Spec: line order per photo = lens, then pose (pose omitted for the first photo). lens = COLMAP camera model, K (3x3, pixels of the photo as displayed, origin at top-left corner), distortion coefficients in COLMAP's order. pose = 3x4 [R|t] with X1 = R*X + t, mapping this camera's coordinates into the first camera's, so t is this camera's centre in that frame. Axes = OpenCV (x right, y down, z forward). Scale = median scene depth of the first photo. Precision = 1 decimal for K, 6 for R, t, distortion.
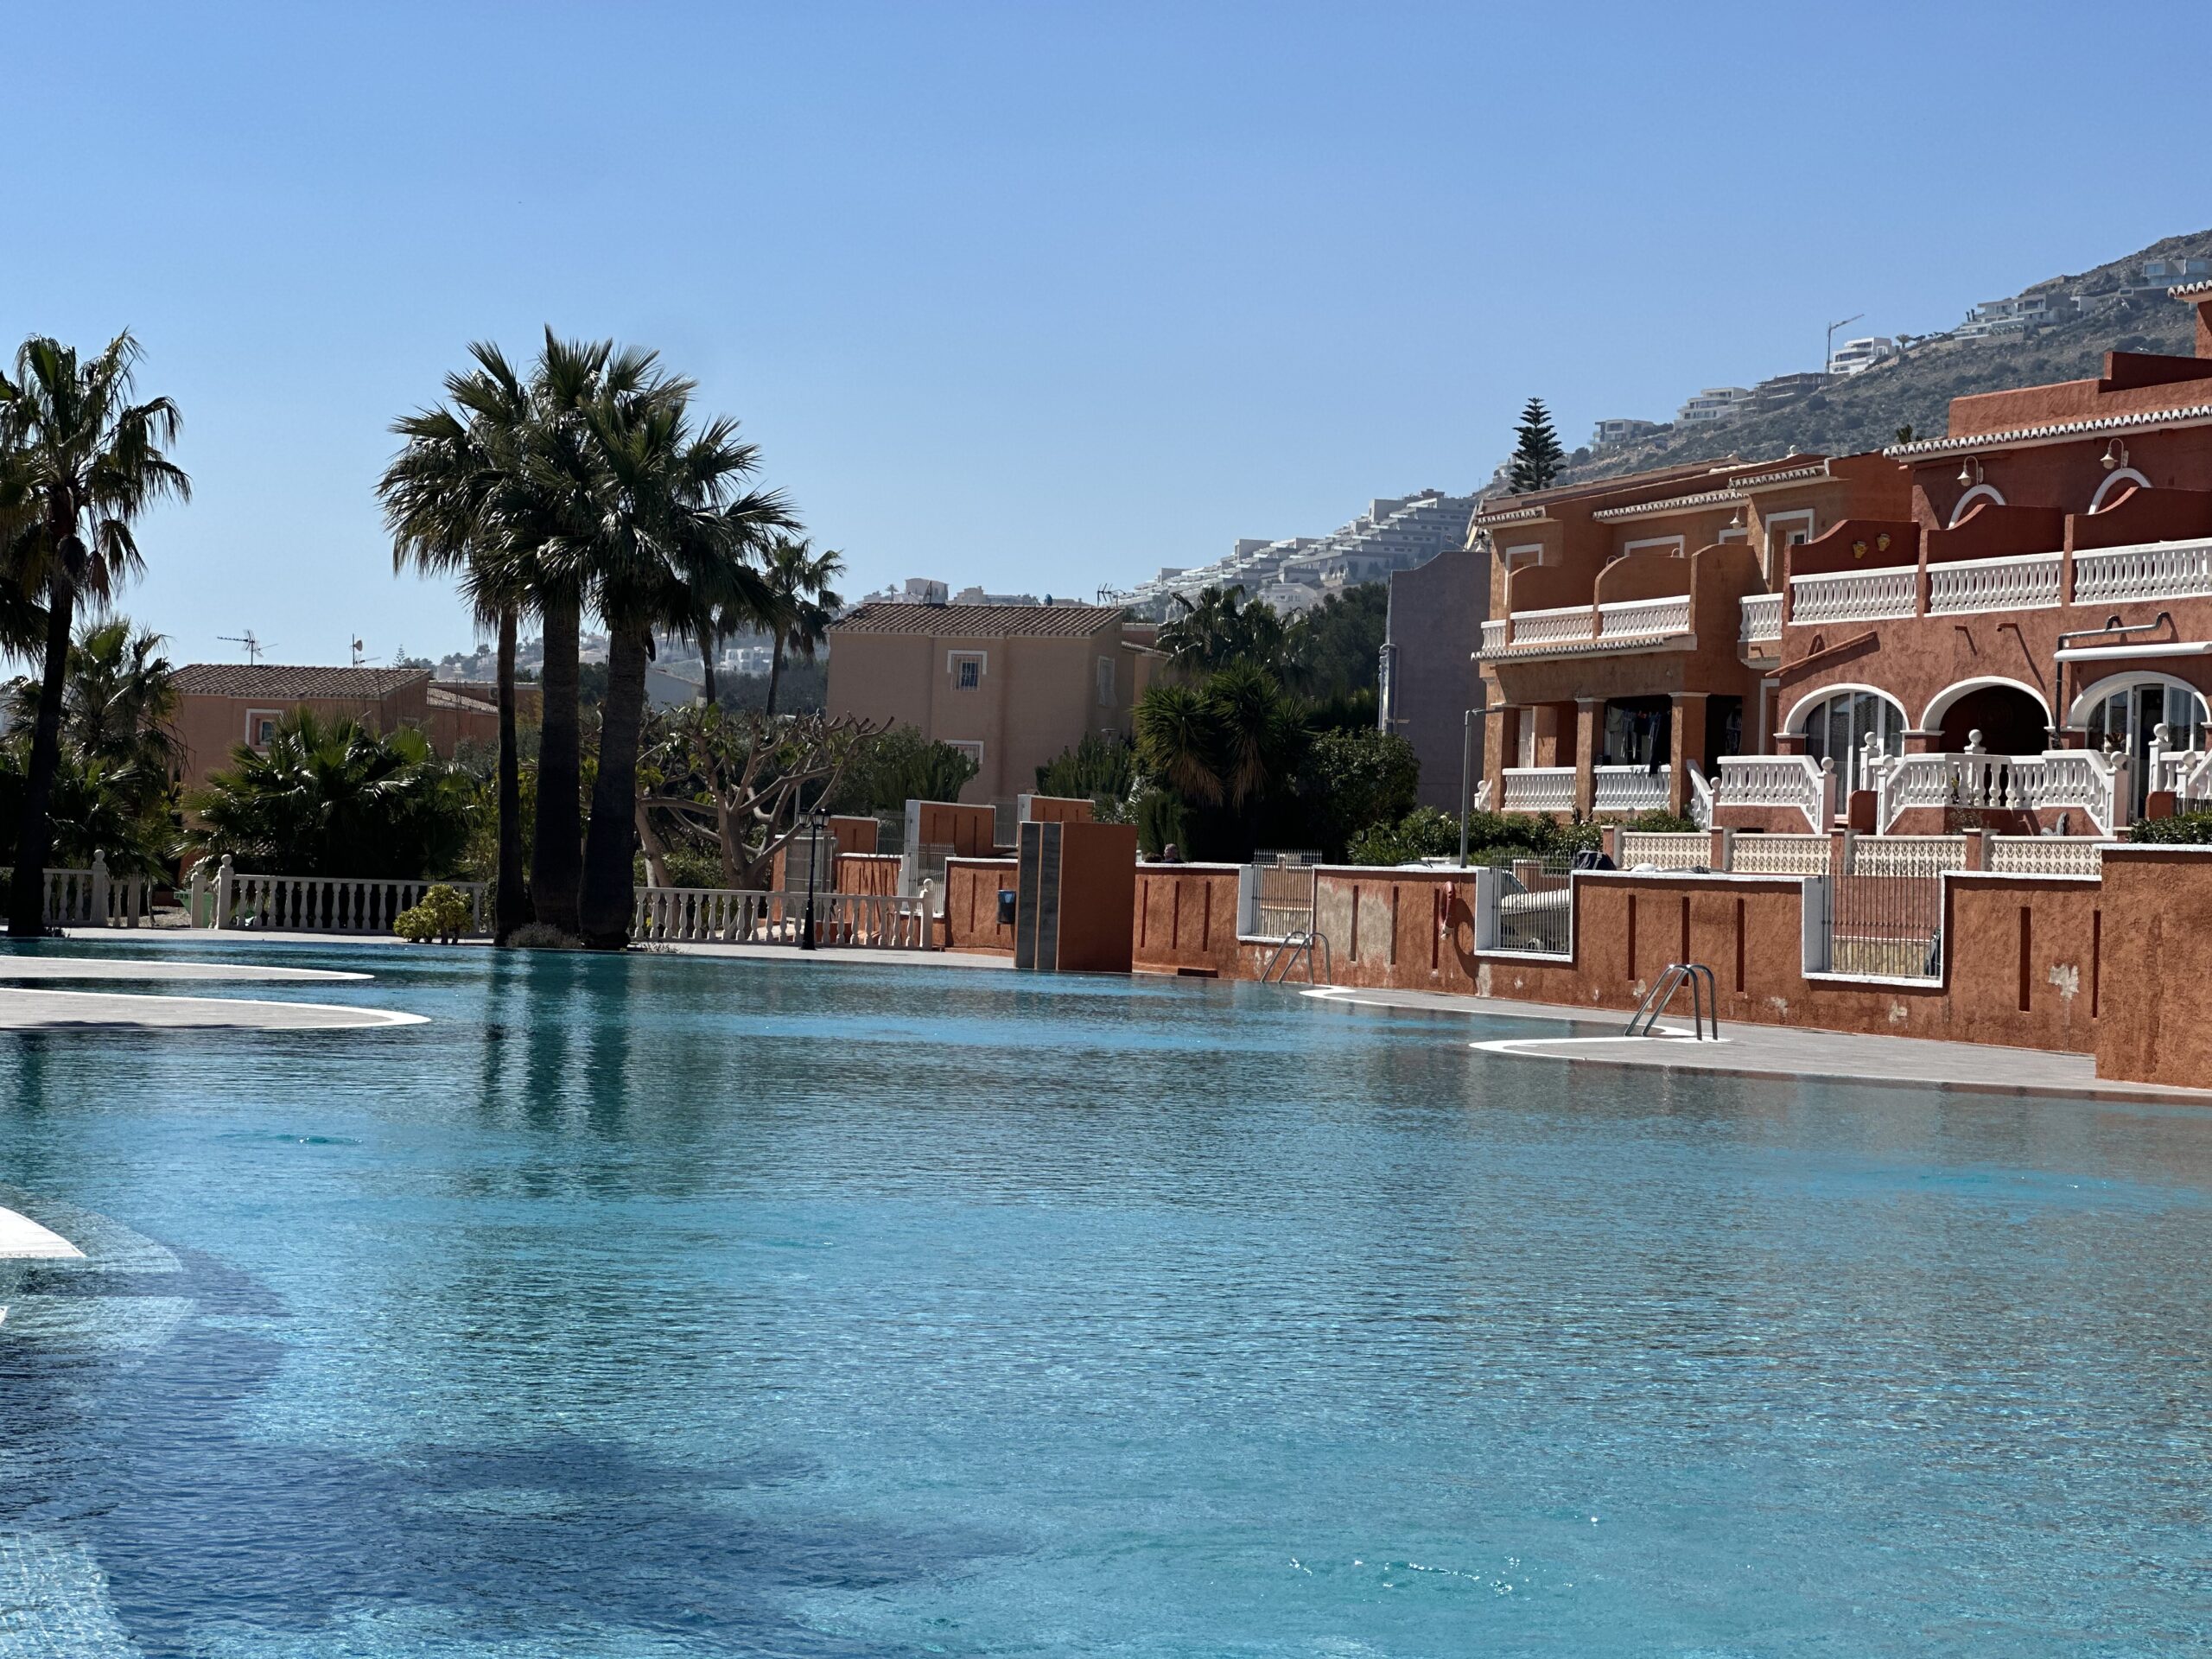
lens RADIAL K [[4955.7, 0, 1106.0], [0, 4955.7, 829.5], [0, 0, 1]] dist [-0.358815, 6.988486]
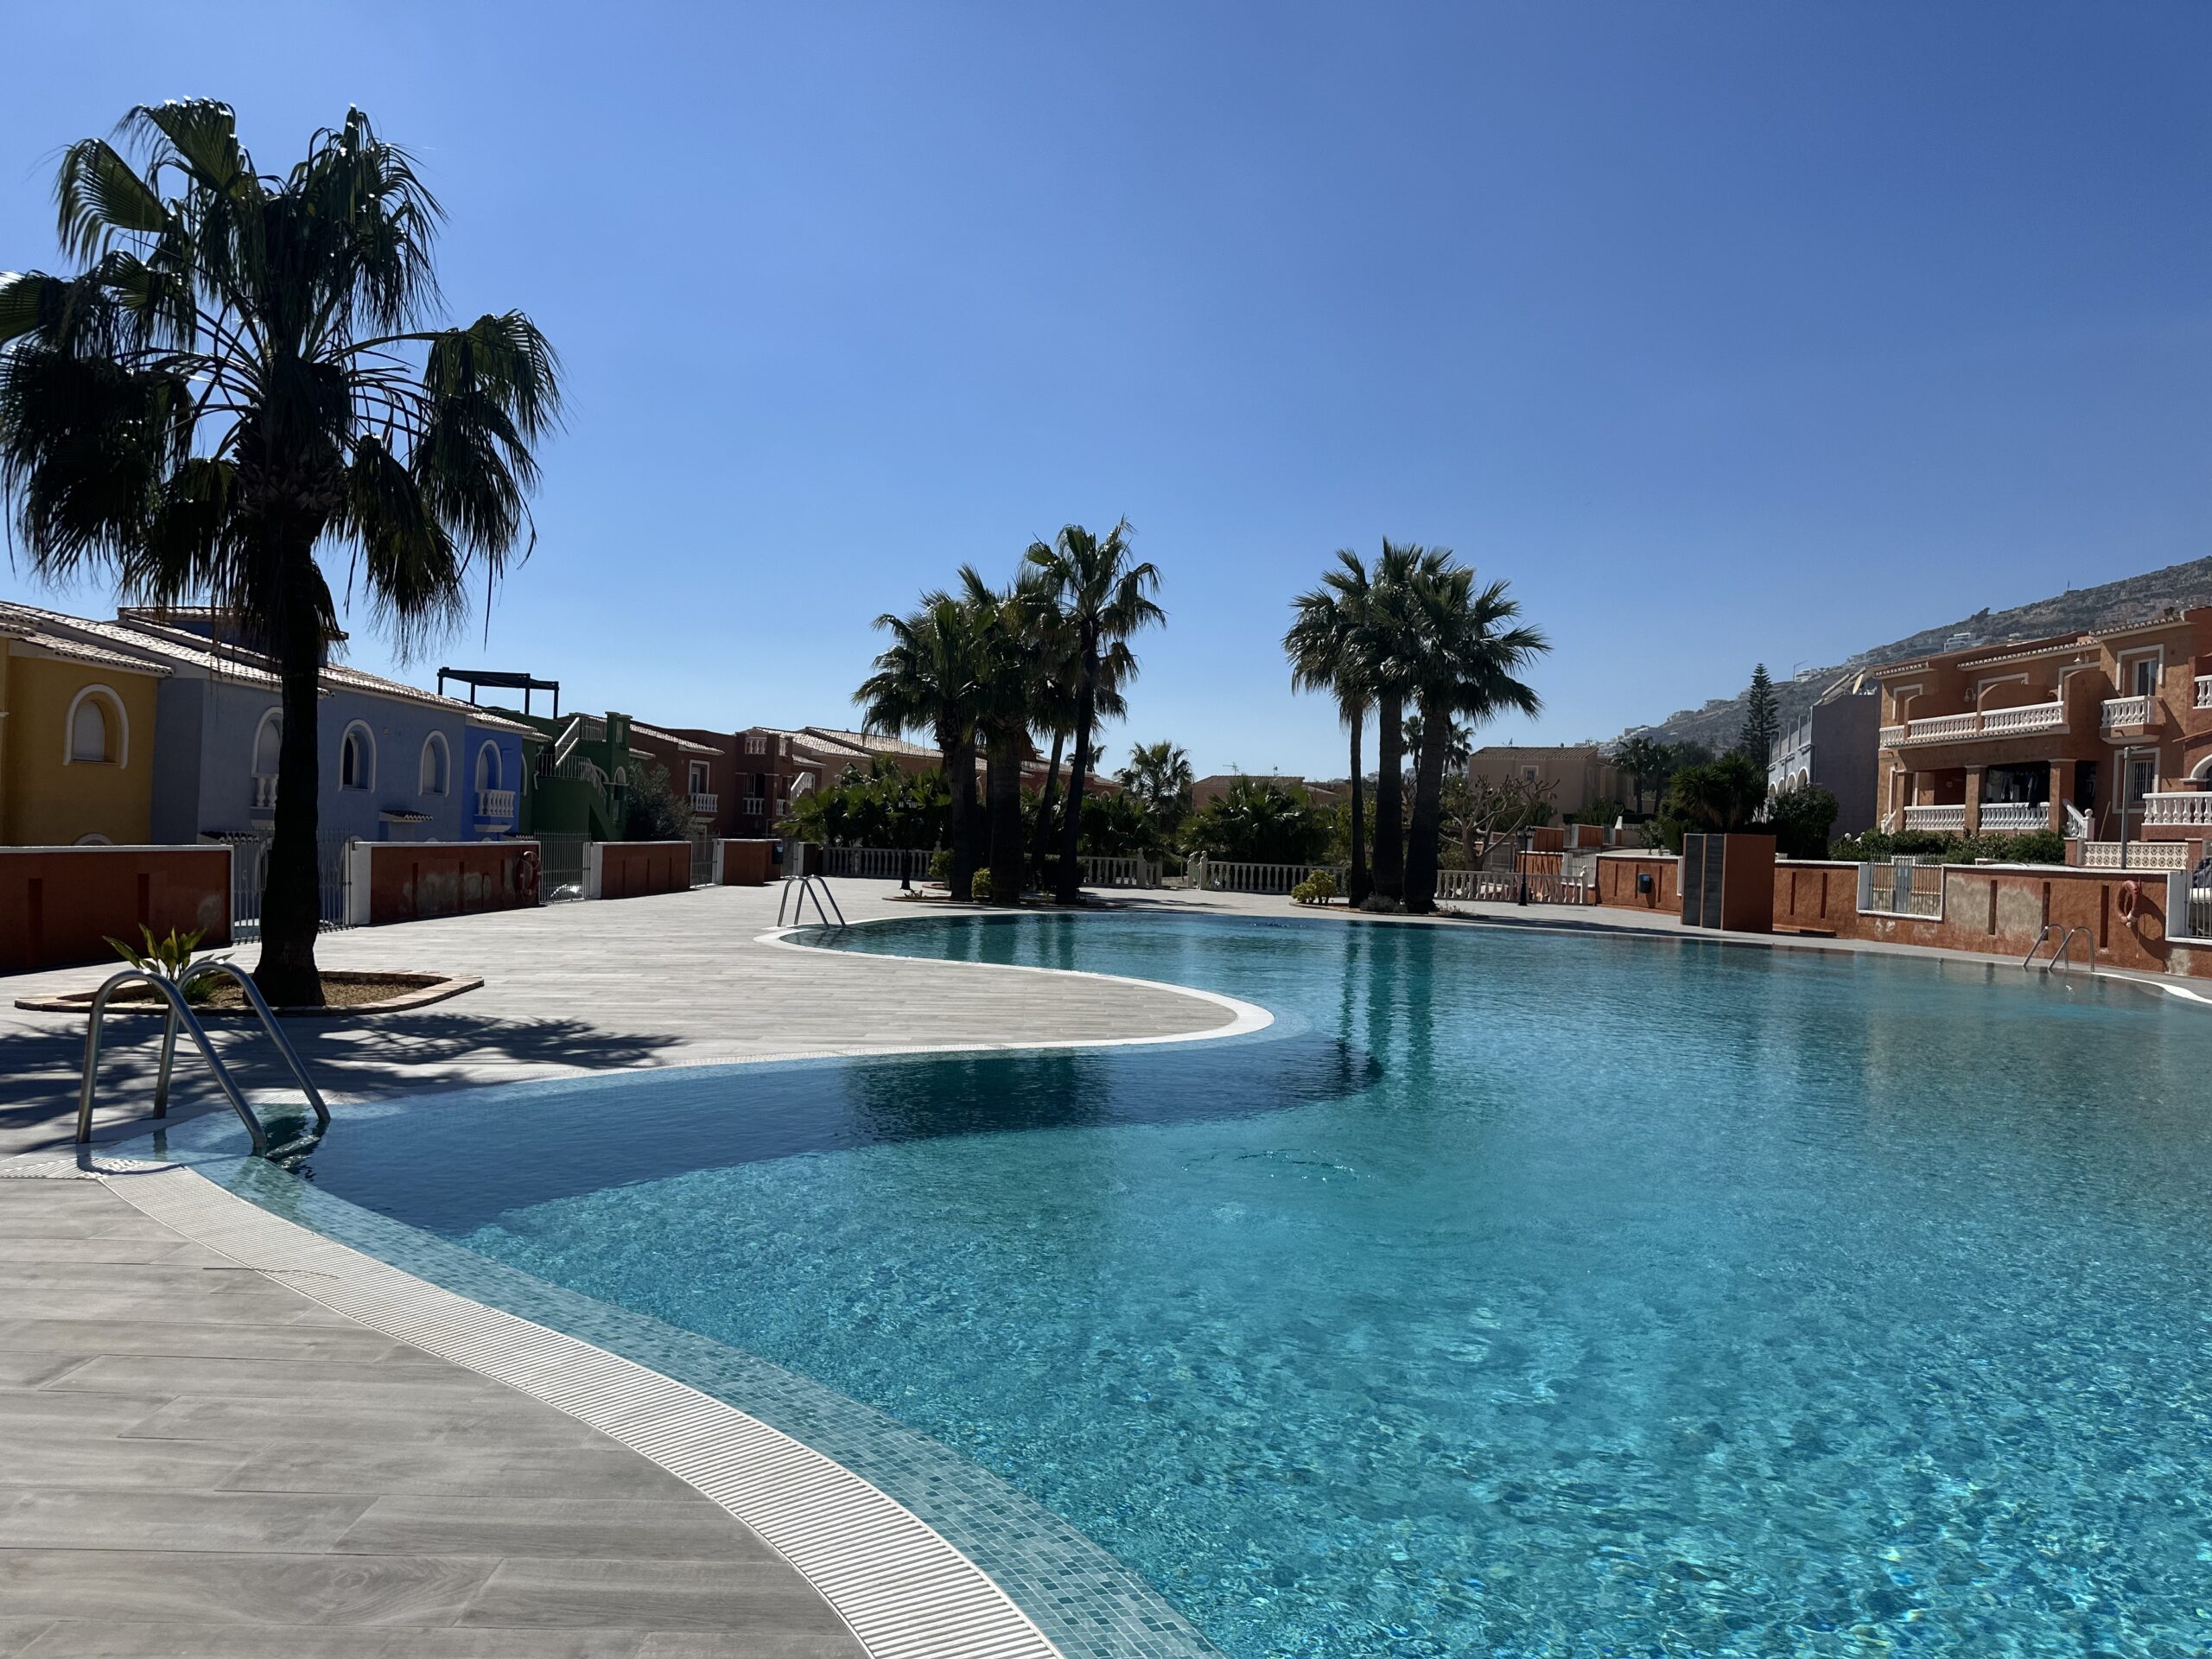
lens RADIAL K [[1678.3, 0, 1106.0], [0, 1678.3, 829.5], [0, 0, 1]] dist [0.120898, -0.111800]
pose [[0.968342, 0.001579, -0.249623, -0.052090], [-0.003066, 0.999980, -0.005568, 0.000498], [0.249609, 0.006157, 0.968327, 0.358028]]
